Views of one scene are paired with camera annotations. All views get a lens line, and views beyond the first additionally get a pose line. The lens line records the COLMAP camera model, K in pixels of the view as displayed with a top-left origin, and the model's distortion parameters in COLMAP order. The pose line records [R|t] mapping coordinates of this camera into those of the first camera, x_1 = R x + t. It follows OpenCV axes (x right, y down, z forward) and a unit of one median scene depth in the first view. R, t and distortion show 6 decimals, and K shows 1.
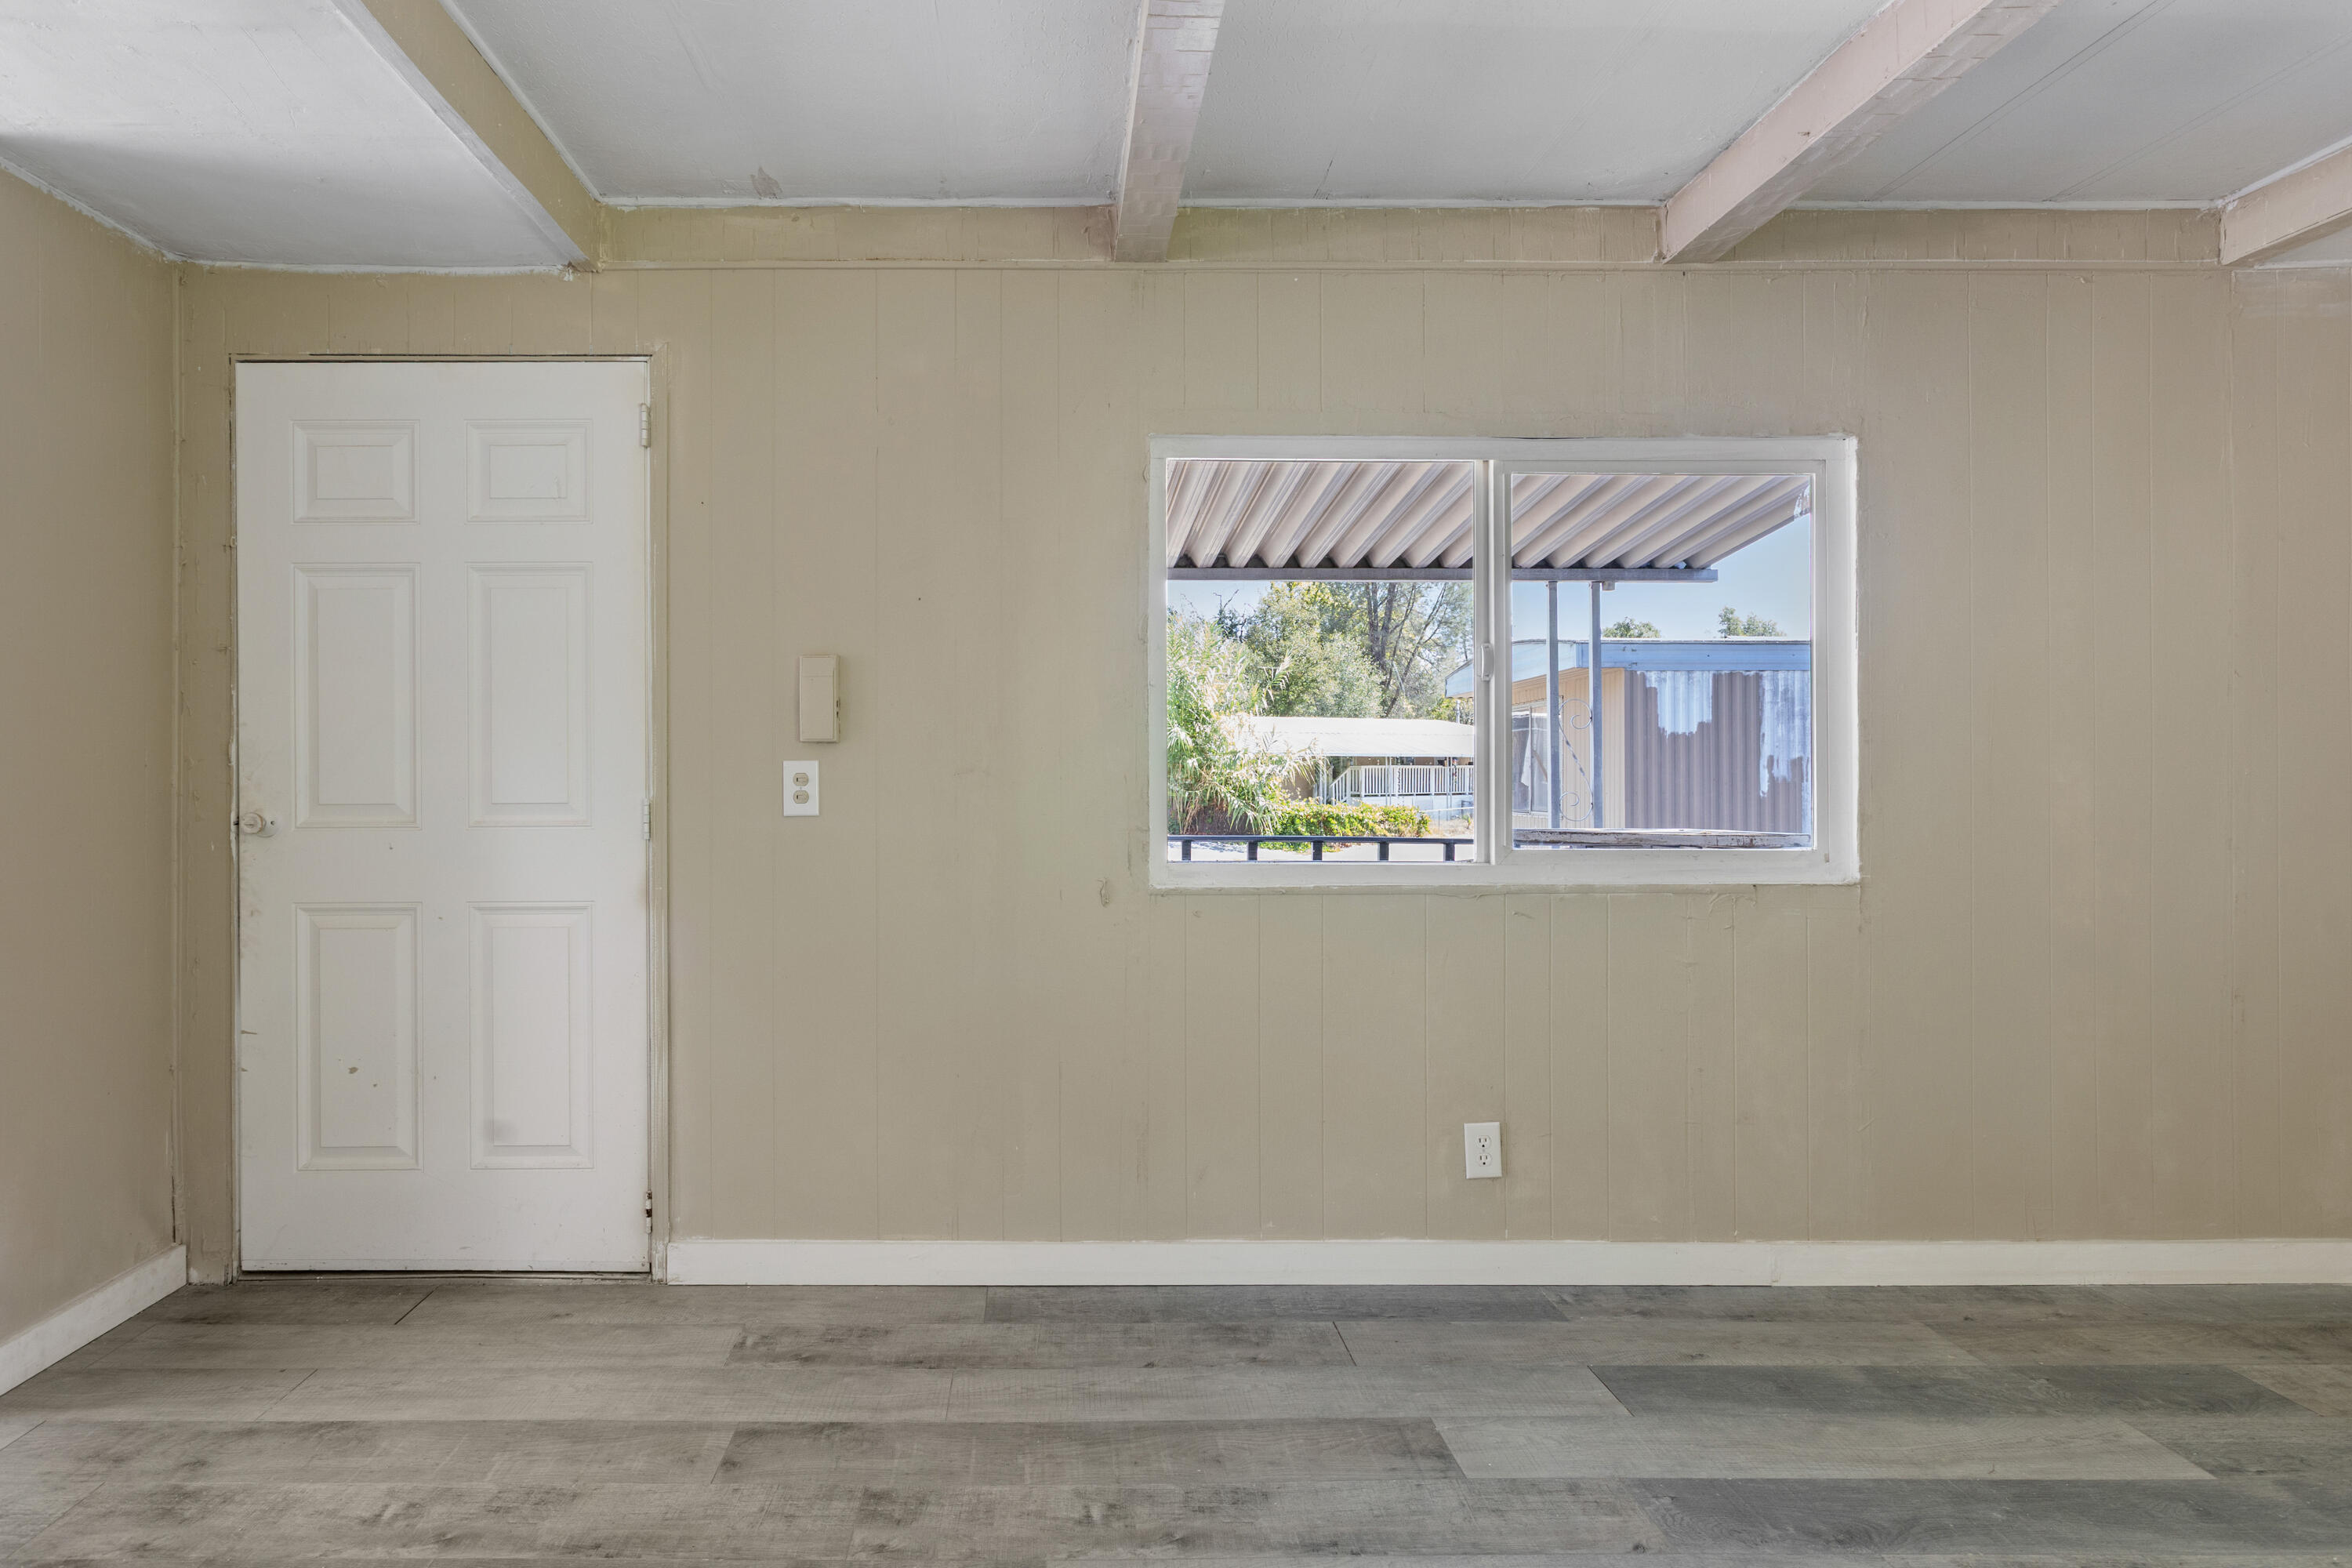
lens RADIAL K [[1320.1, 0, 1176.0], [0, 1320.1, 775.8], [0, 0, 1]] dist [0.003025, 0.001804]
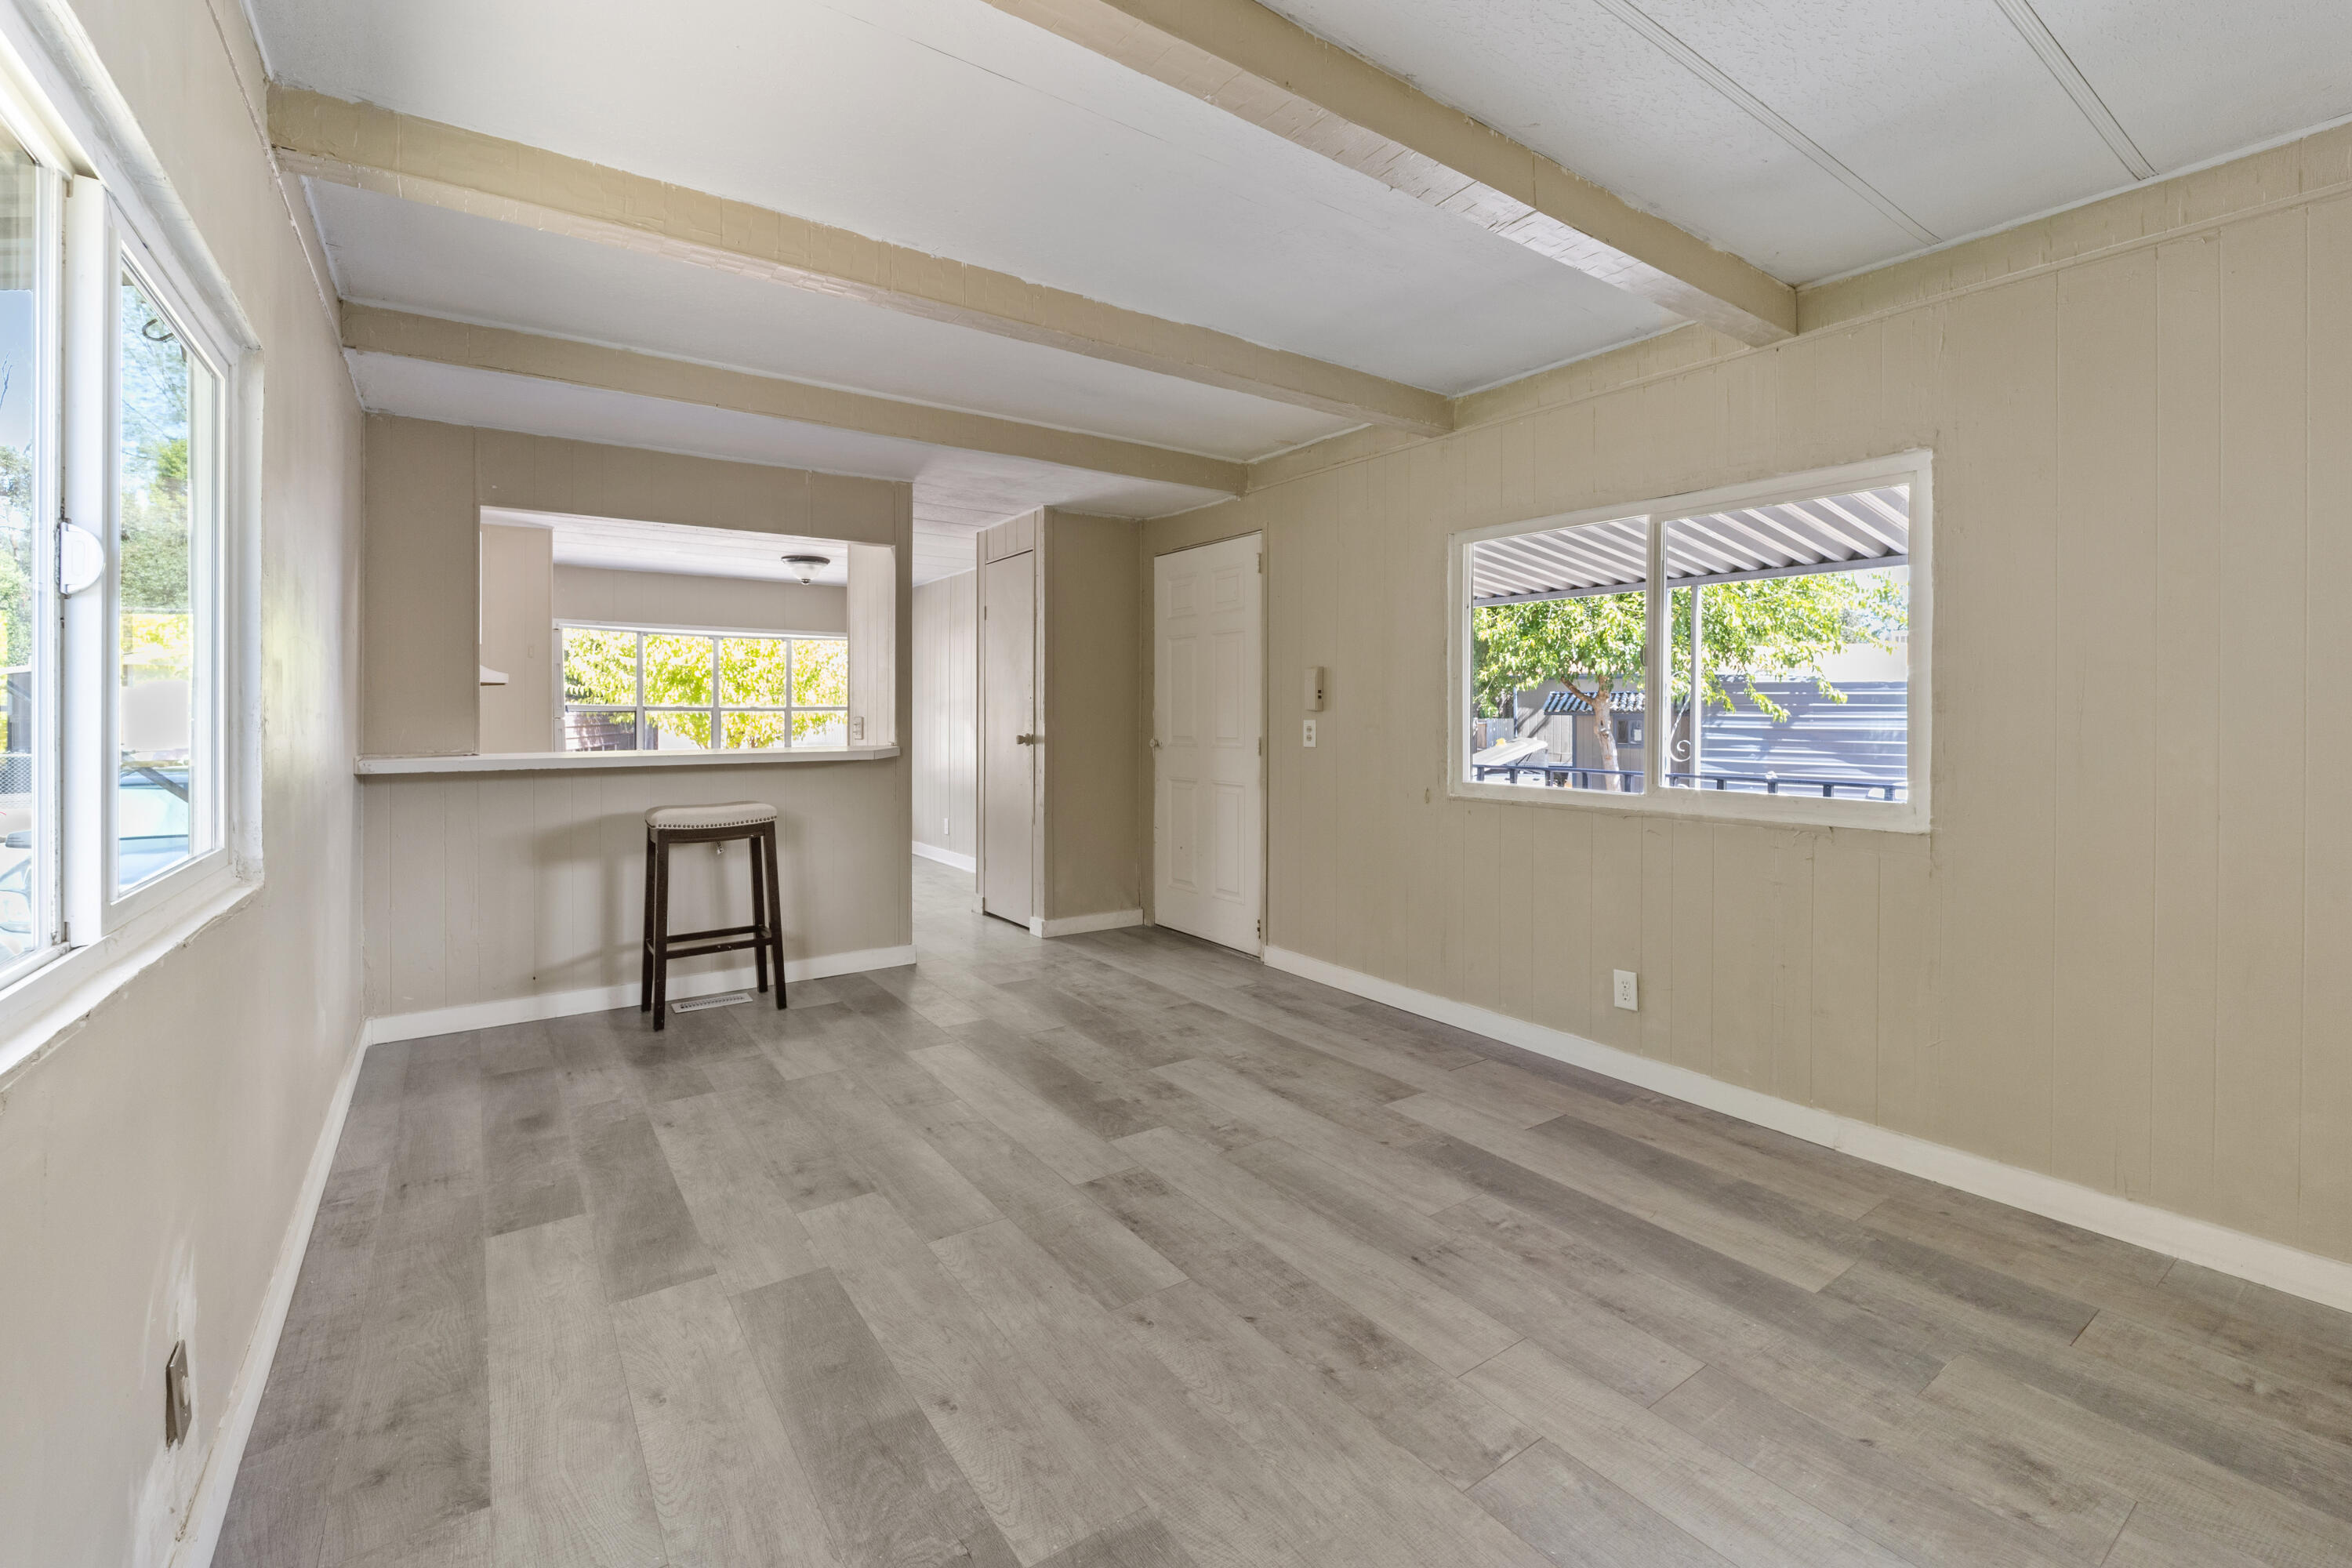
lens RADIAL K [[984.1, 0, 1166.1], [0, 984.1, 725.9], [0, 0, 1]] dist [-0.004653, -0.000684]
pose [[0.574374, 0.014223, -0.818470, 0.930194], [-0.006182, 0.999896, 0.013037, -0.023027], [0.818570, -0.002429, 0.574402, -0.048620]]
